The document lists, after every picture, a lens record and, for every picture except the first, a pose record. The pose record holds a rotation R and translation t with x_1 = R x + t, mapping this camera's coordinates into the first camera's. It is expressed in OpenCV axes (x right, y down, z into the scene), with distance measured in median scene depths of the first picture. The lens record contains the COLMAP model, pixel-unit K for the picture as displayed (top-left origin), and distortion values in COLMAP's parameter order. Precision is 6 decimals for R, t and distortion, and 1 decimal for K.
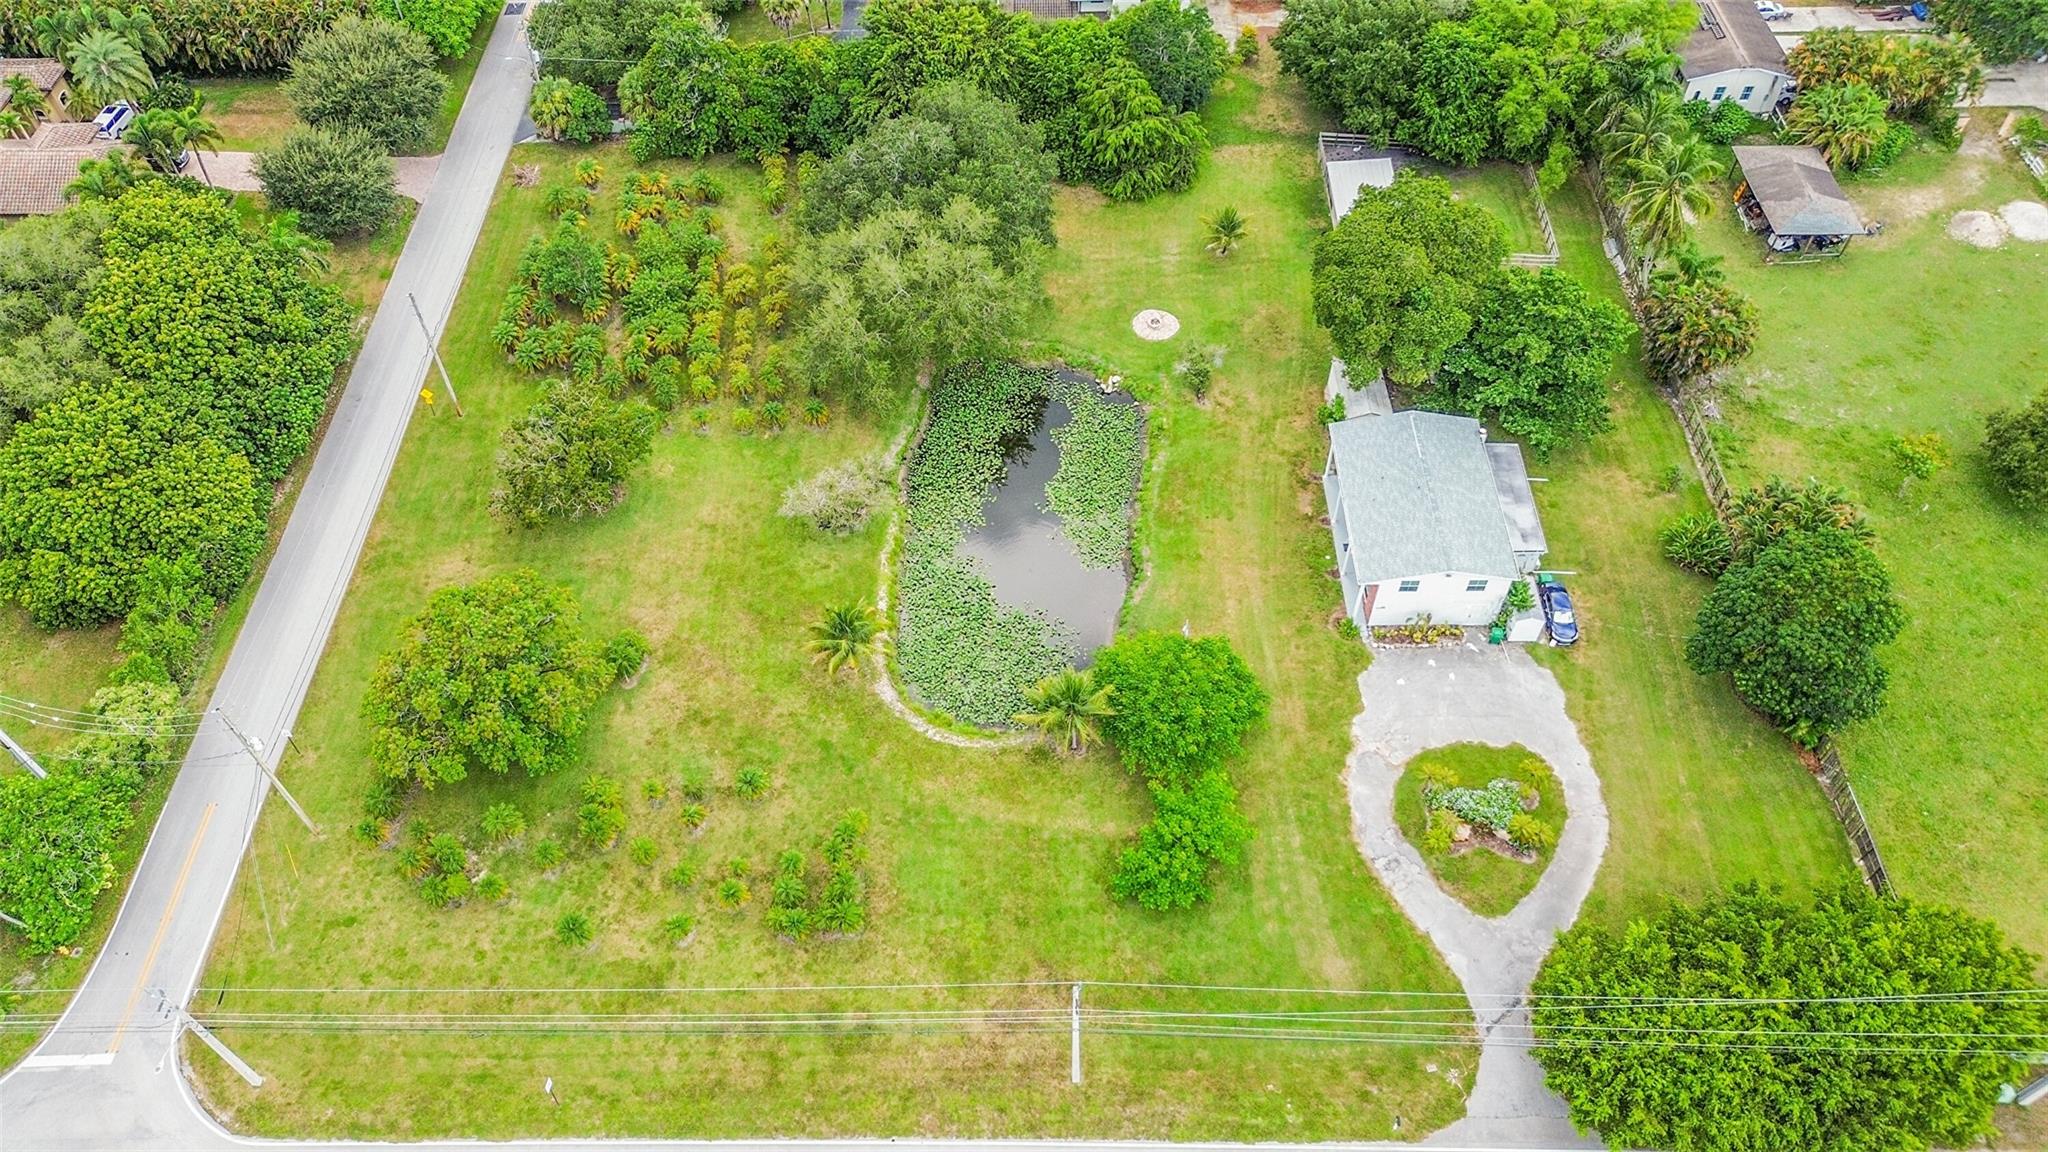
lens RADIAL K [[1456.8, 0, 1024.0], [0, 1456.8, 576.0], [0, 0, 1]] dist [0.050109, -0.045658]
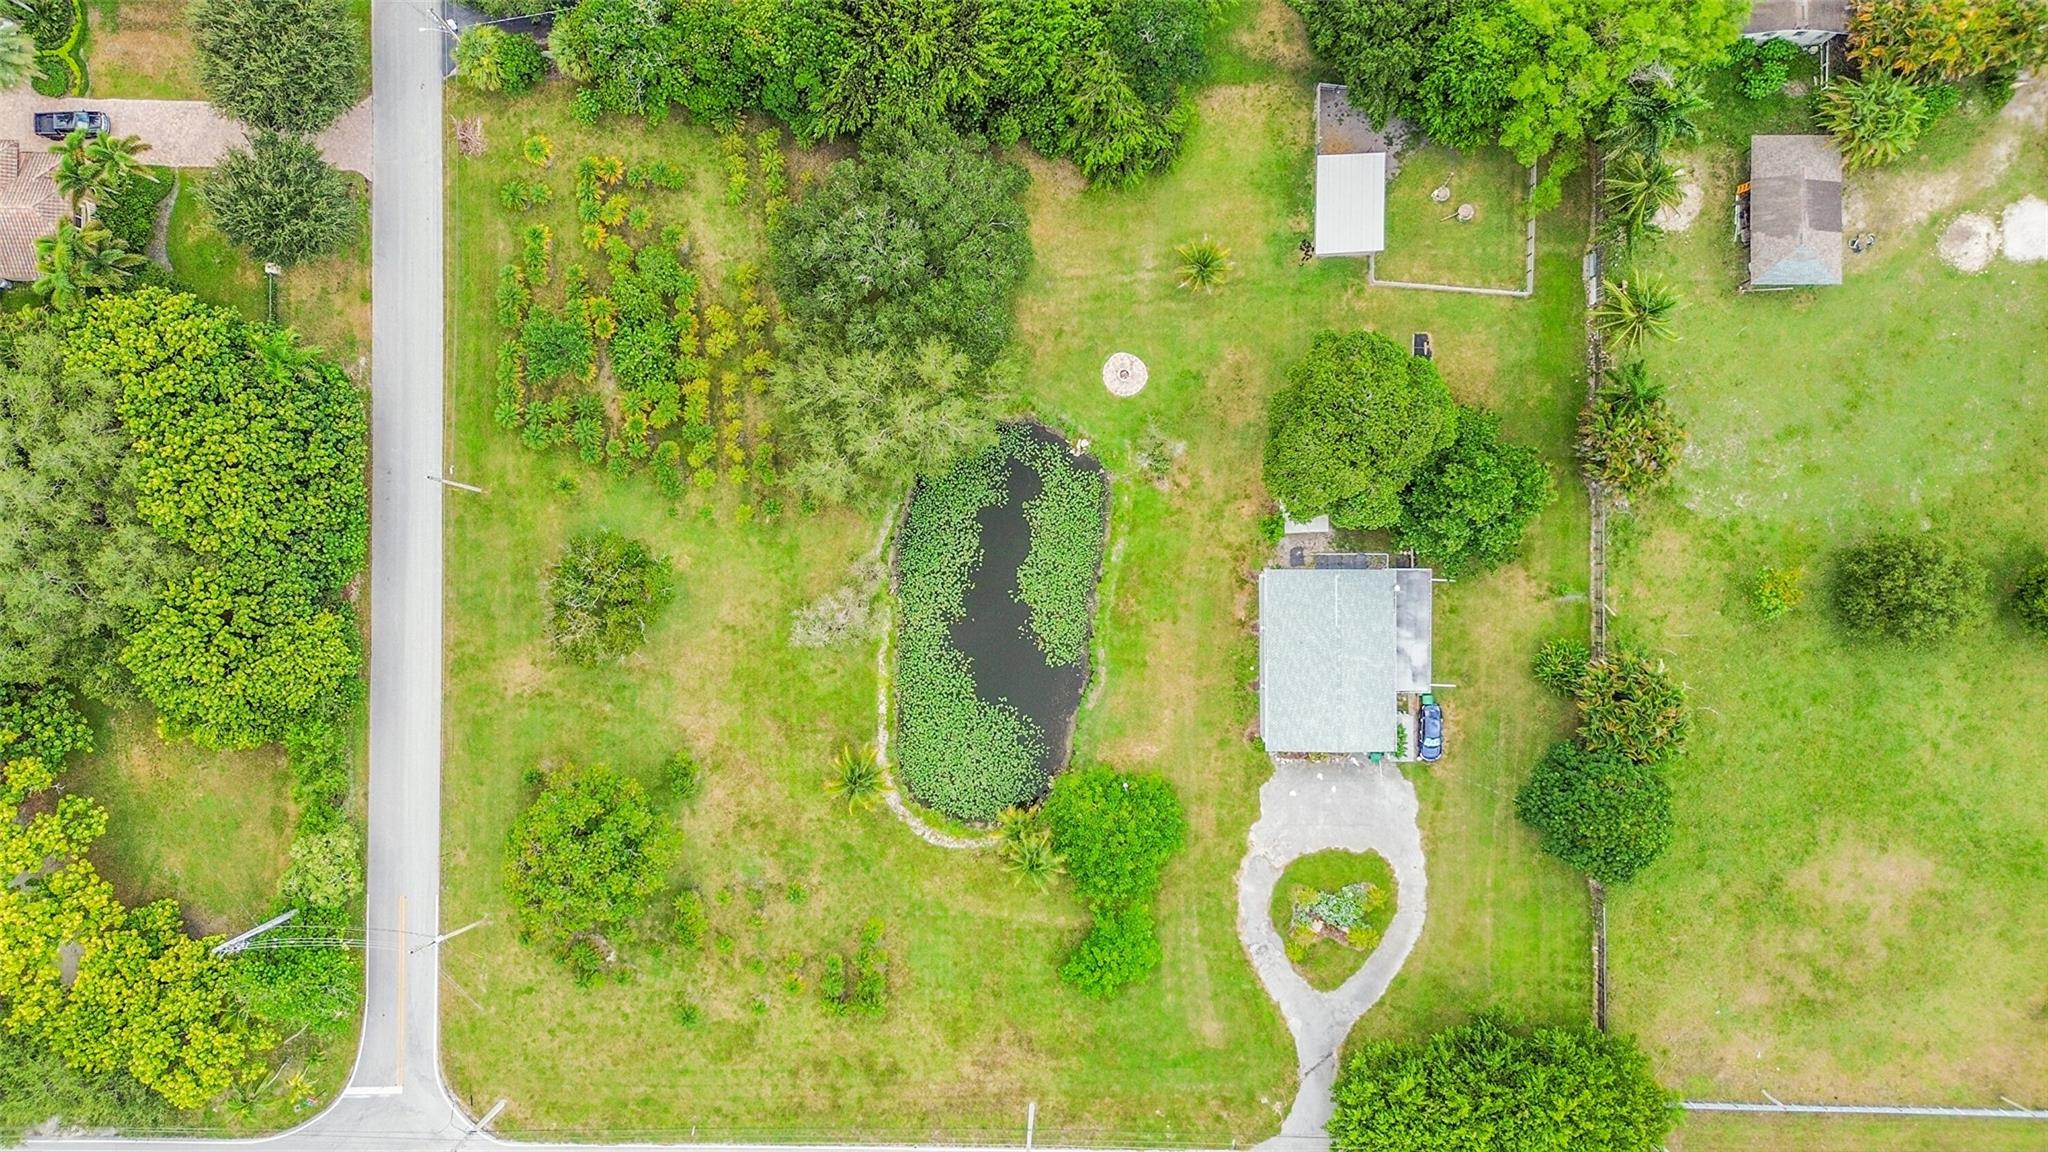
lens RADIAL K [[1456.8, 0, 1024.0], [0, 1456.8, 576.0], [0, 0, 1]] dist [0.050109, -0.045658]
pose [[0.999982, -0.000387, -0.005949, 0.031720], [0.004005, 0.782794, 0.622269, -0.915547], [0.004416, -0.622281, 0.782781, 0.124080]]
